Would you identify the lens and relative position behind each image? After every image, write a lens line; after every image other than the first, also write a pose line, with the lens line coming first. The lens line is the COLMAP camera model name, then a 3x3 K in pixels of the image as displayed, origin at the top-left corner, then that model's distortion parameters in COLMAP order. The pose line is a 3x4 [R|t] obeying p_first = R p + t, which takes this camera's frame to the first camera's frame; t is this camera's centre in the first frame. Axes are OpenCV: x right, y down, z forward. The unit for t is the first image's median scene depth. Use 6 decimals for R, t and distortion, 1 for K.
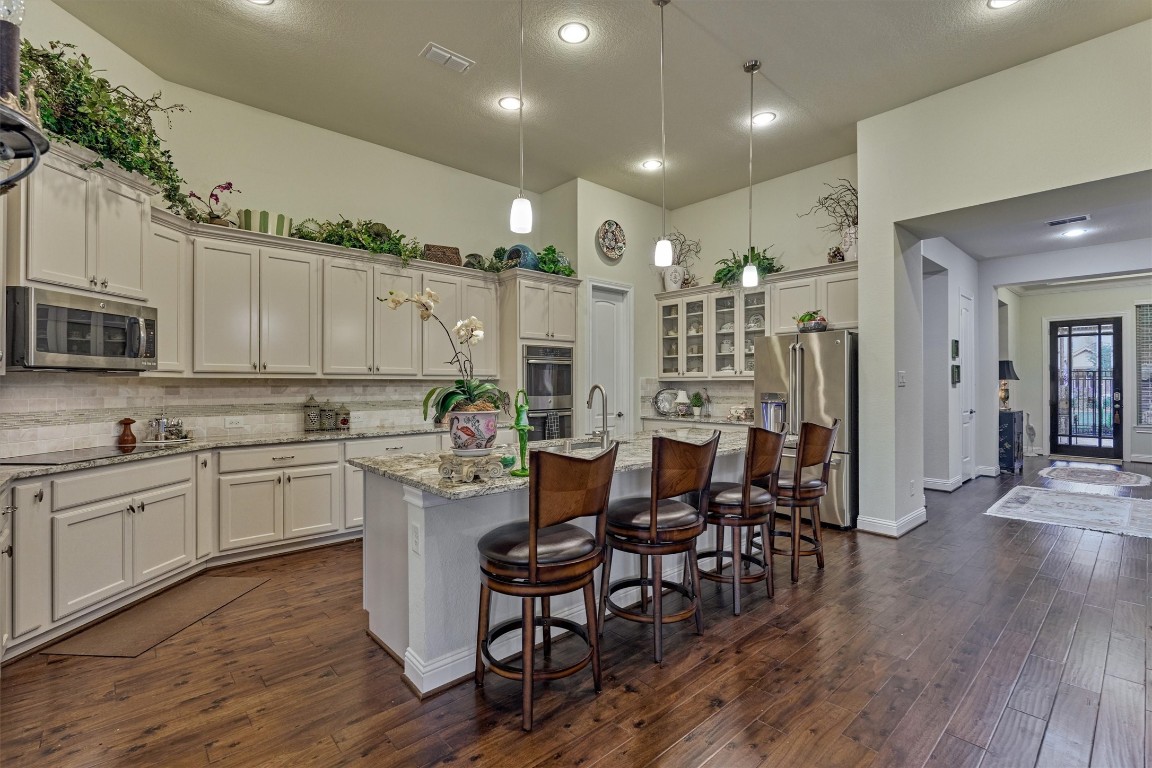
lens RADIAL K [[514.8, 0, 575.8], [0, 514.8, 381.0], [0, 0, 1]] dist [-0.007114, -0.000840]
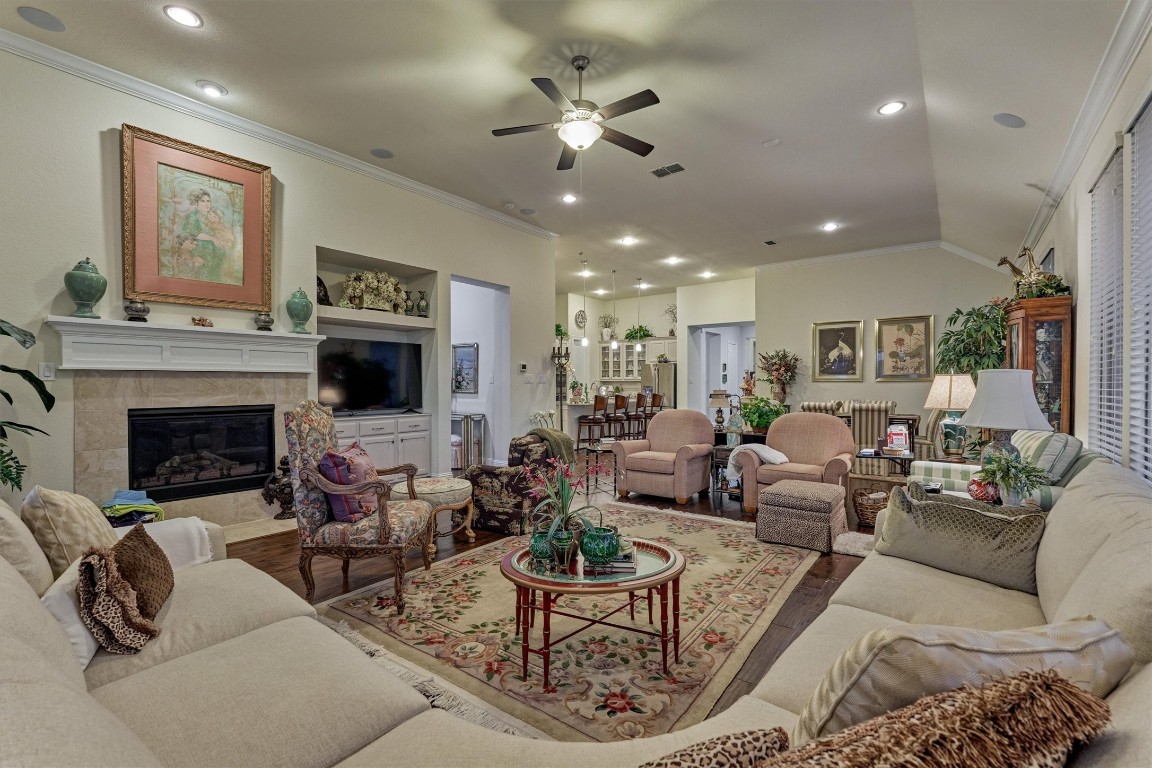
lens RADIAL K [[514.8, 0, 578.6], [0, 514.8, 387.0], [0, 0, 1]] dist [-0.007114, -0.000840]
pose [[0.981773, -0.001753, 0.190047, -0.376240], [-0.001052, 0.999892, 0.014657, -0.007098], [-0.190052, -0.014590, 0.981666, -1.232621]]
